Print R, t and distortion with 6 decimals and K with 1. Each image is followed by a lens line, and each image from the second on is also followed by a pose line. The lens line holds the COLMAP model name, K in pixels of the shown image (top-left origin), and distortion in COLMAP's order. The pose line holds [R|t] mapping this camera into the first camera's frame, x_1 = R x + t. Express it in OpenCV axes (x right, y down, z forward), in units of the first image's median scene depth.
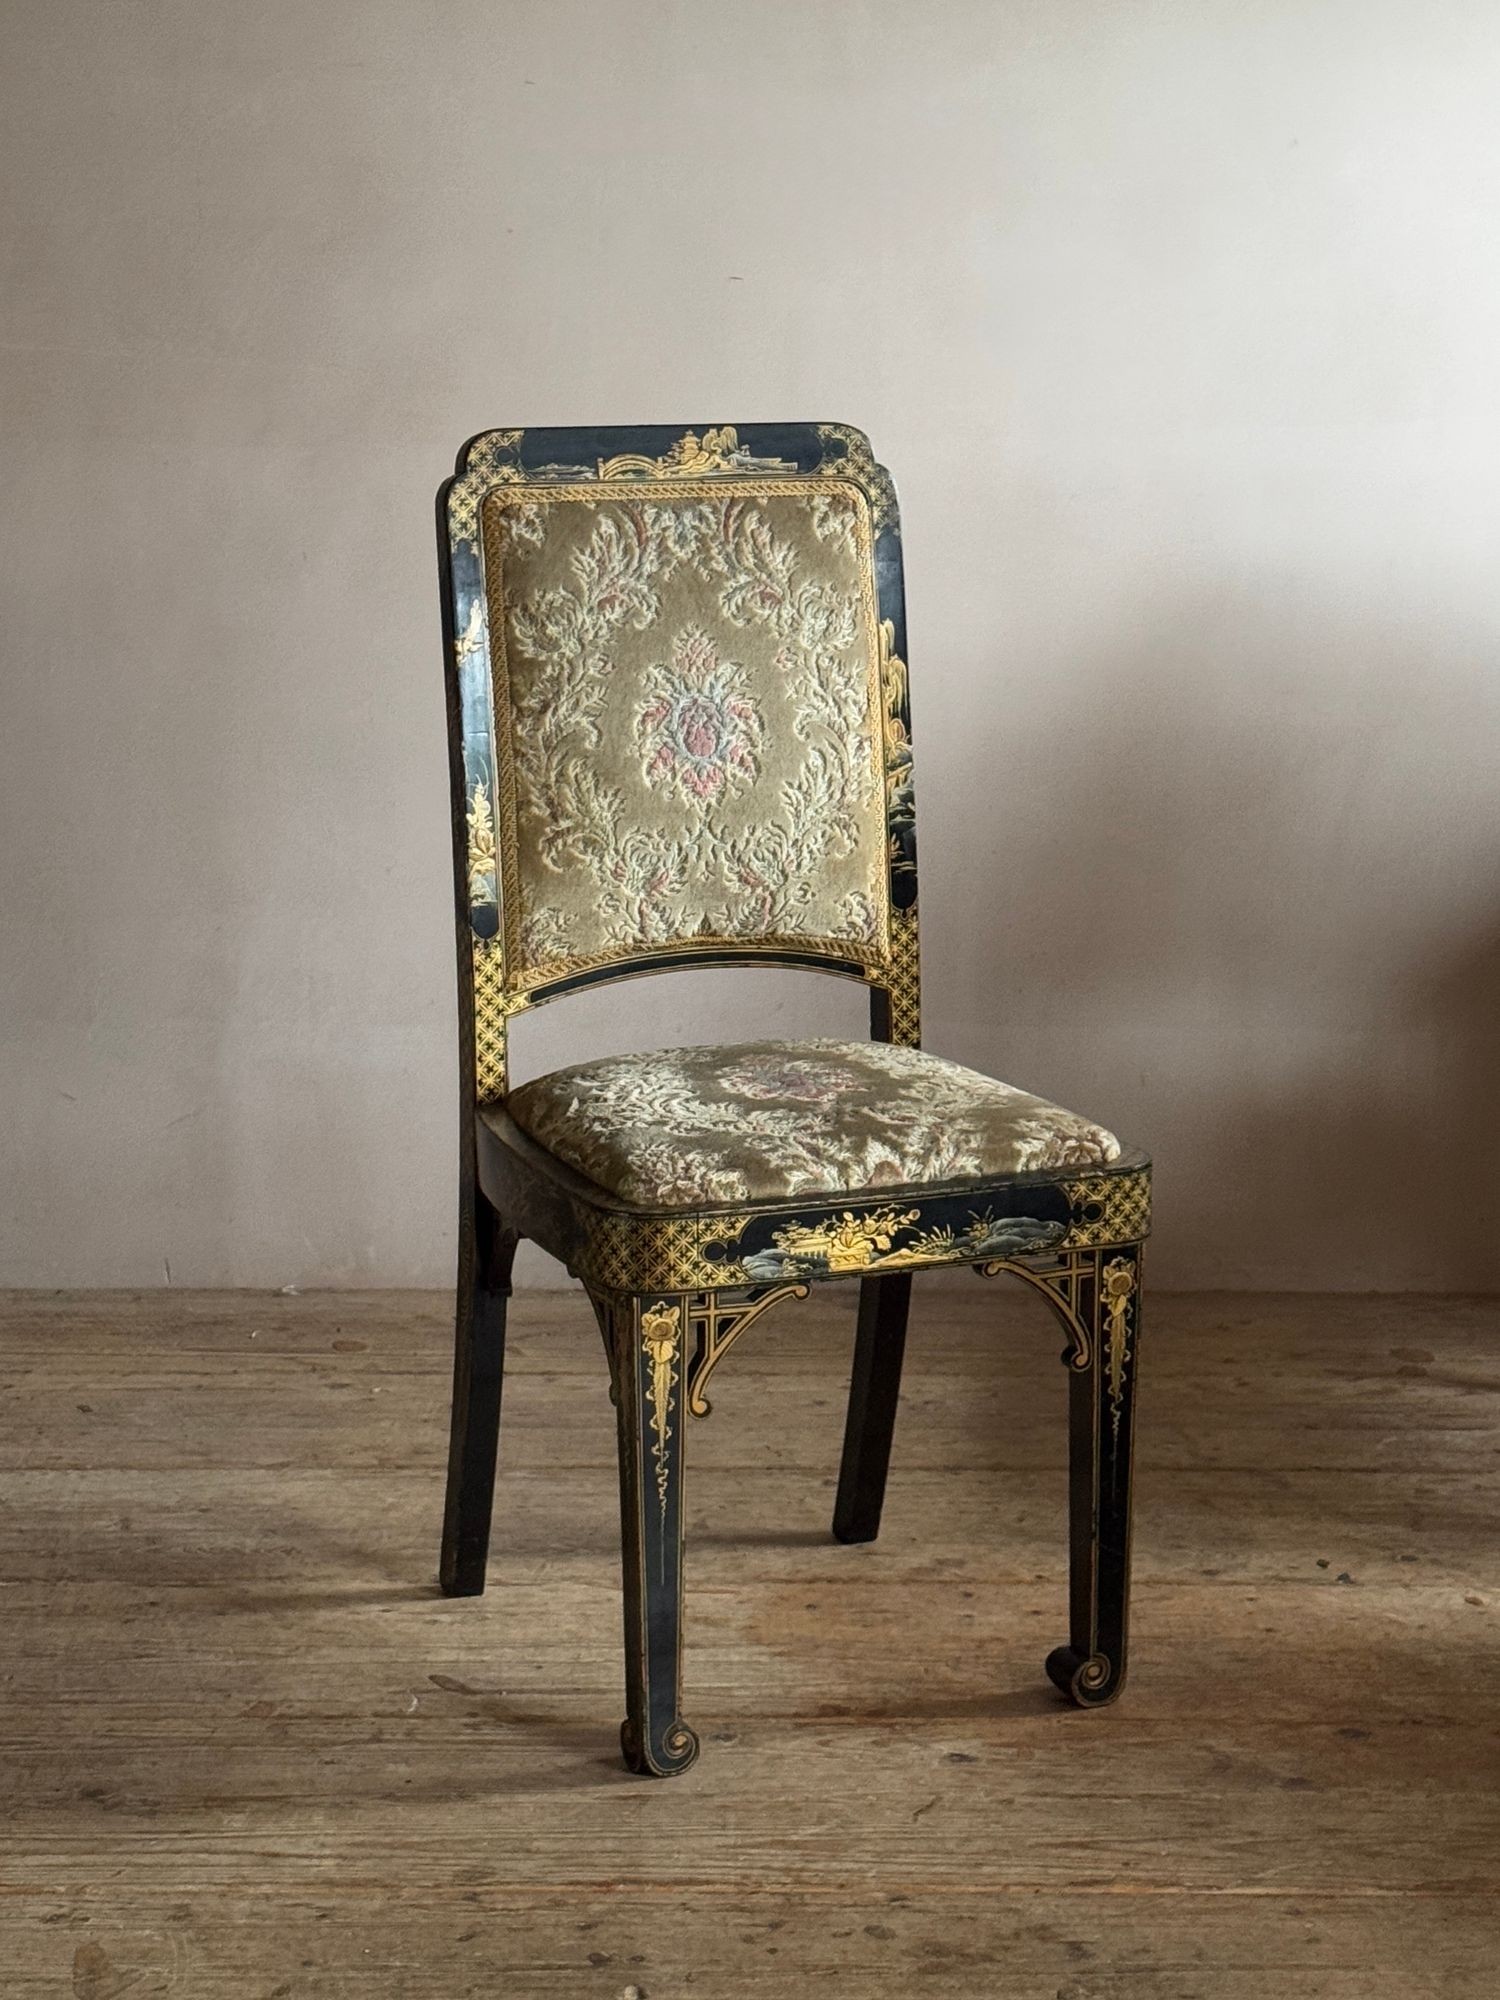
lens RADIAL K [[4048.5, 0, 764.7], [0, 4048.5, 1019.8], [0, 0, 1]] dist [0.168148, 0.000000]
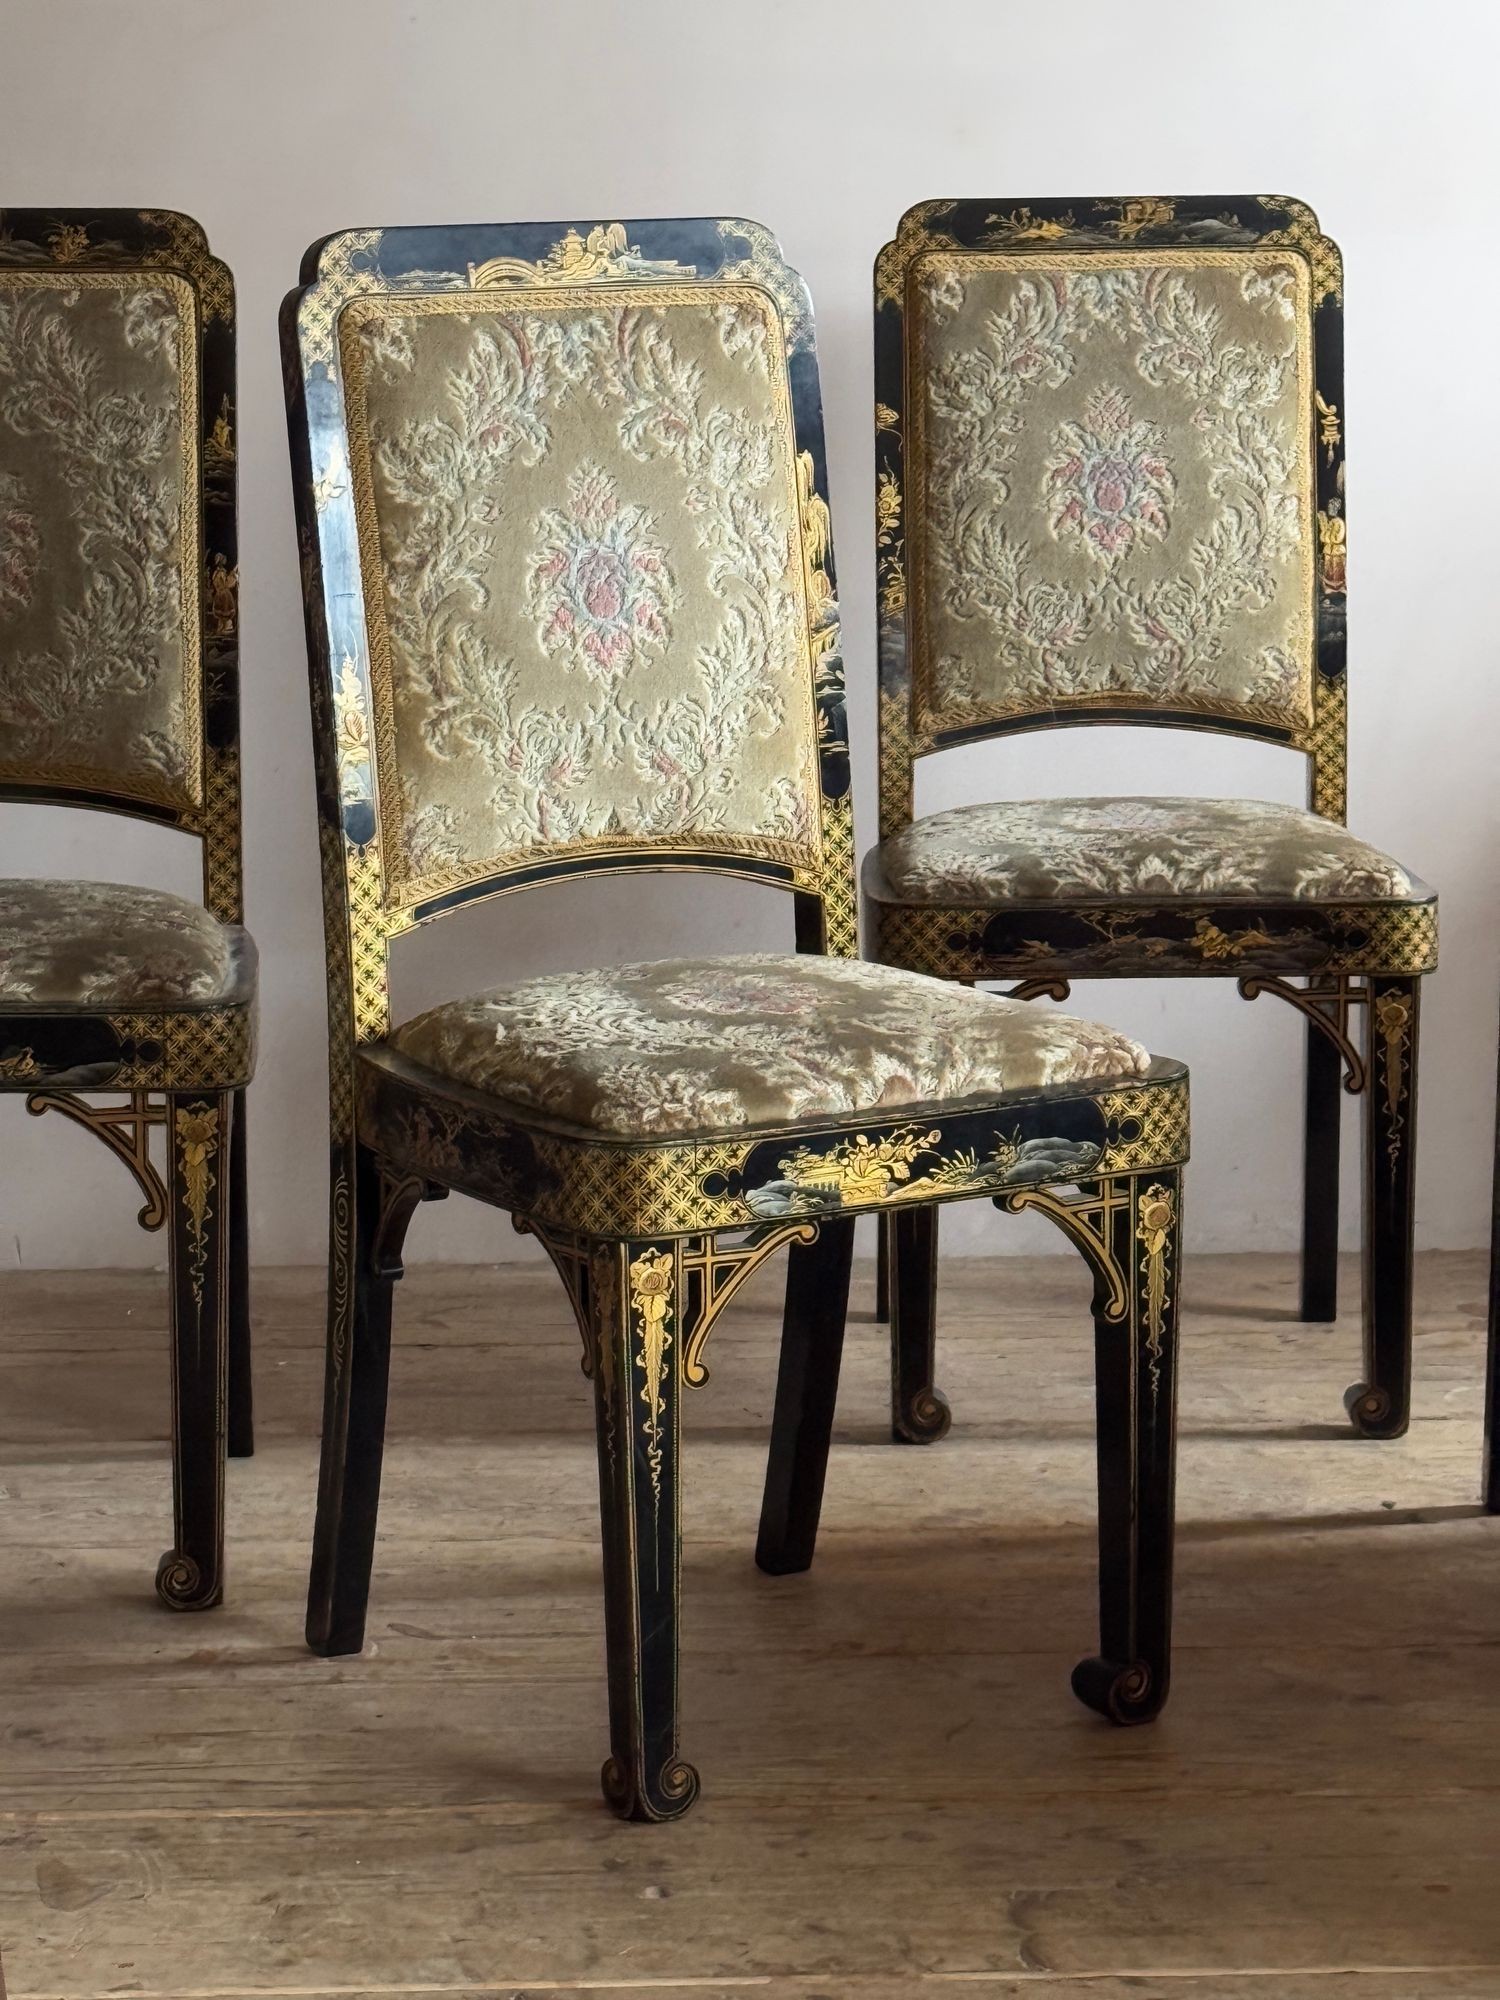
lens RADIAL K [[5510.8, 0, 790.3], [0, 5510.8, 998.7], [0, 0, 1]] dist [0.185810, 0.000000]
pose [[0.989699, -0.038035, 0.138018, -0.138891], [0.041632, 0.998862, -0.023268, 0.041440], [-0.136976, 0.028775, 0.990156, -0.125310]]
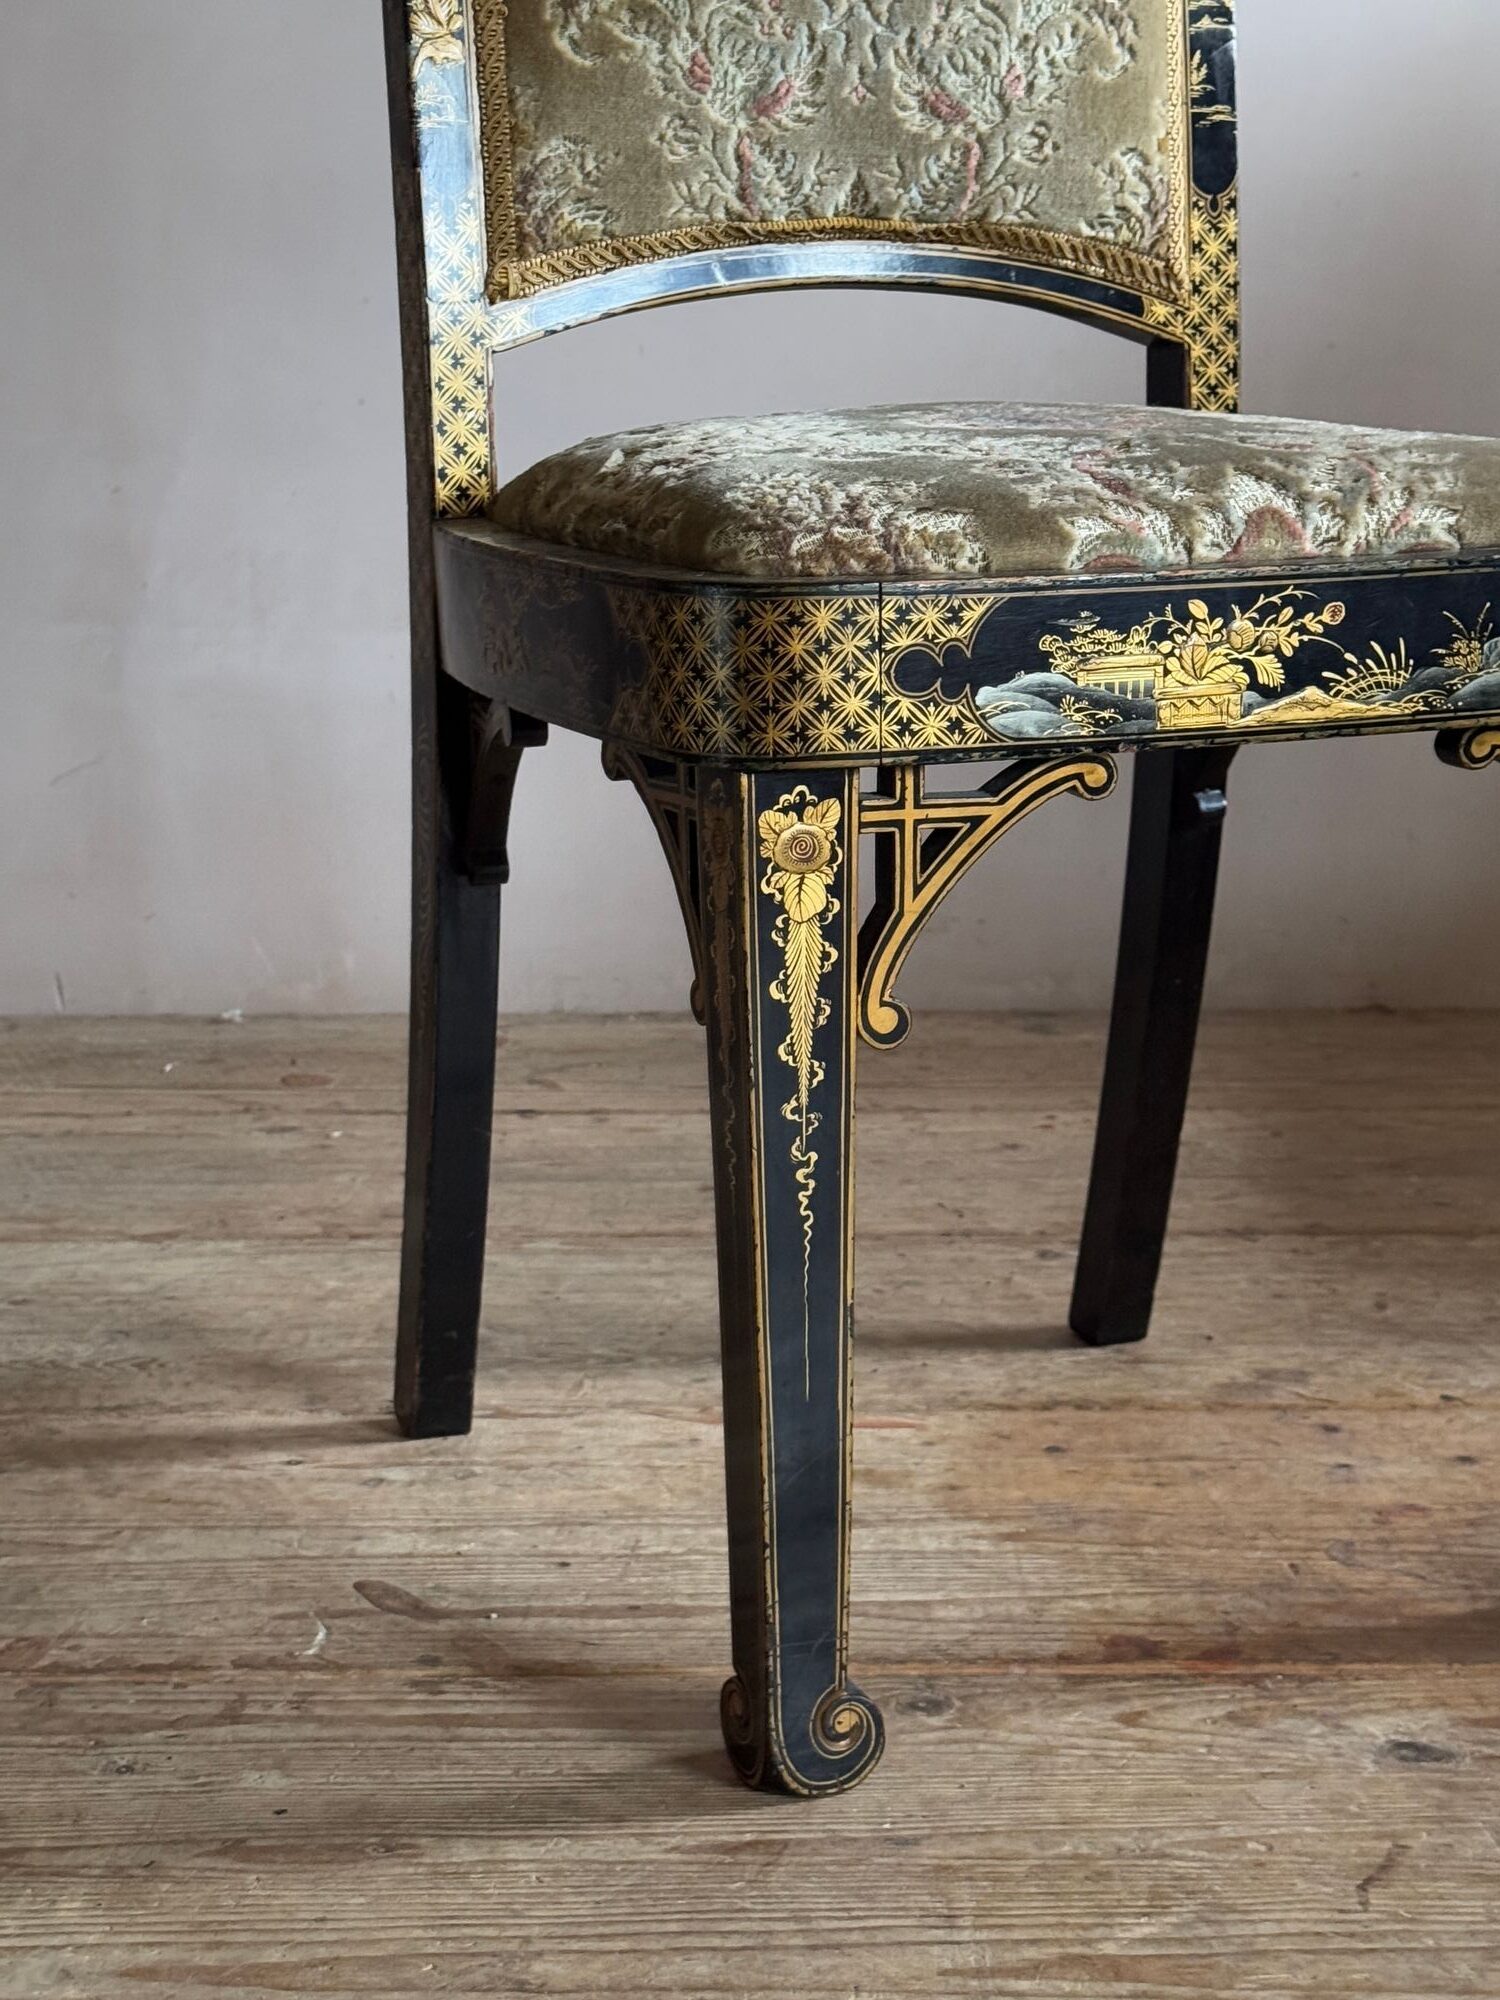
lens RADIAL K [[3366.3, 0, 766.7], [0, 3366.3, 1005.2], [0, 0, 1]] dist [0.156136, 0.000000]
pose [[0.999859, -0.009360, -0.013966, -0.022065], [0.009427, 0.999944, 0.004759, 0.084119], [0.013921, -0.004890, 0.999891, 0.558092]]
